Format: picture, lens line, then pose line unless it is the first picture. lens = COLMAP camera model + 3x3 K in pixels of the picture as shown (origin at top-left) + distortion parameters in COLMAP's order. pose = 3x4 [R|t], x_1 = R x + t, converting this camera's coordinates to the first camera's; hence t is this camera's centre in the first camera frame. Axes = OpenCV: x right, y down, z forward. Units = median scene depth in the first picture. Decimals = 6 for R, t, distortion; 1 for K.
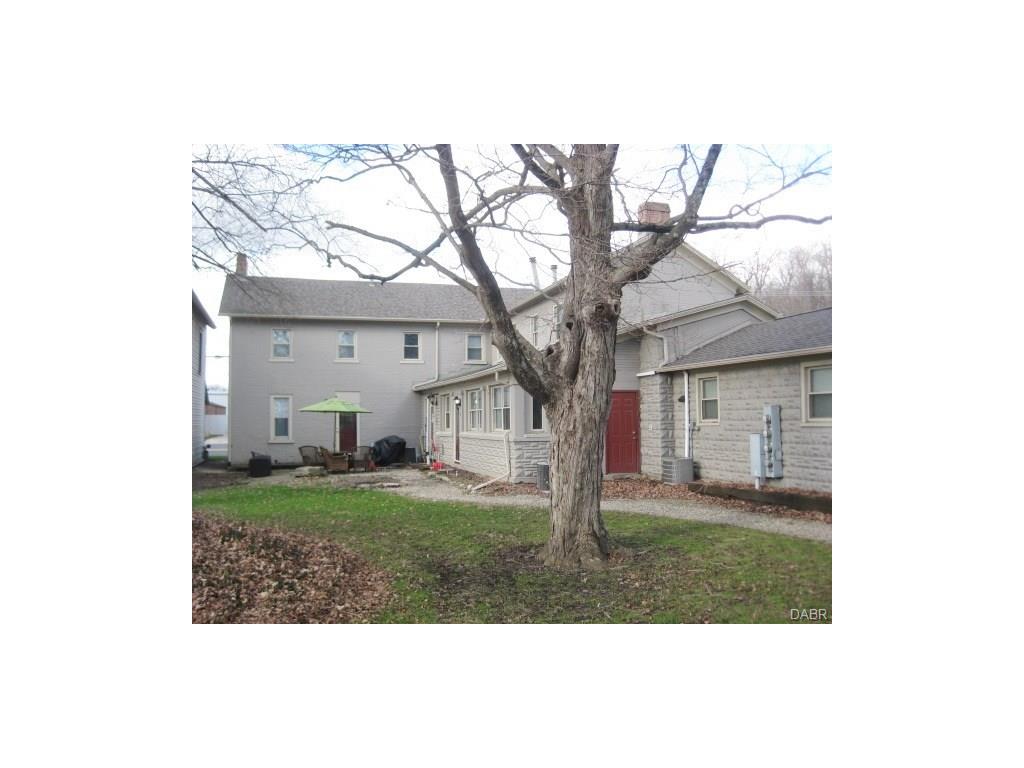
lens RADIAL K [[723.8, 0, 512.0], [0, 723.8, 384.0], [0, 0, 1]] dist [-0.140351, -0.000037]
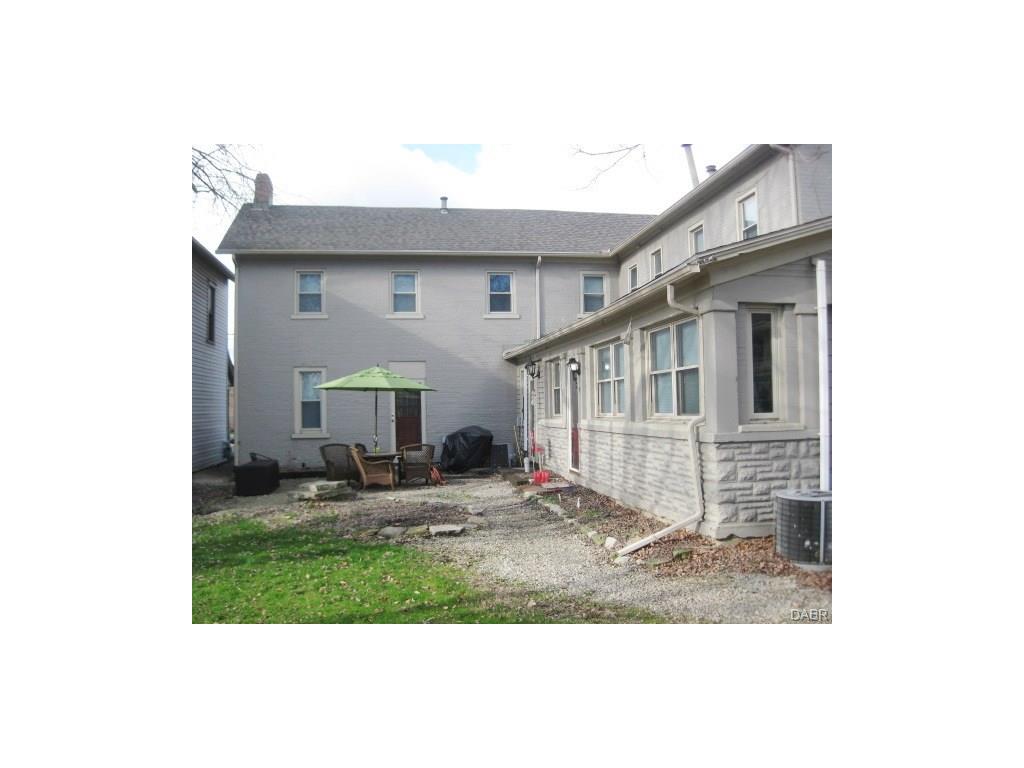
lens RADIAL K [[723.8, 0, 512.0], [0, 723.8, 384.0], [0, 0, 1]] dist [-0.140351, -0.000037]
pose [[0.989581, -0.013523, -0.143341, -0.036203], [0.016242, 0.999709, 0.017812, 0.022836], [0.143058, -0.019955, 0.989513, 0.364564]]
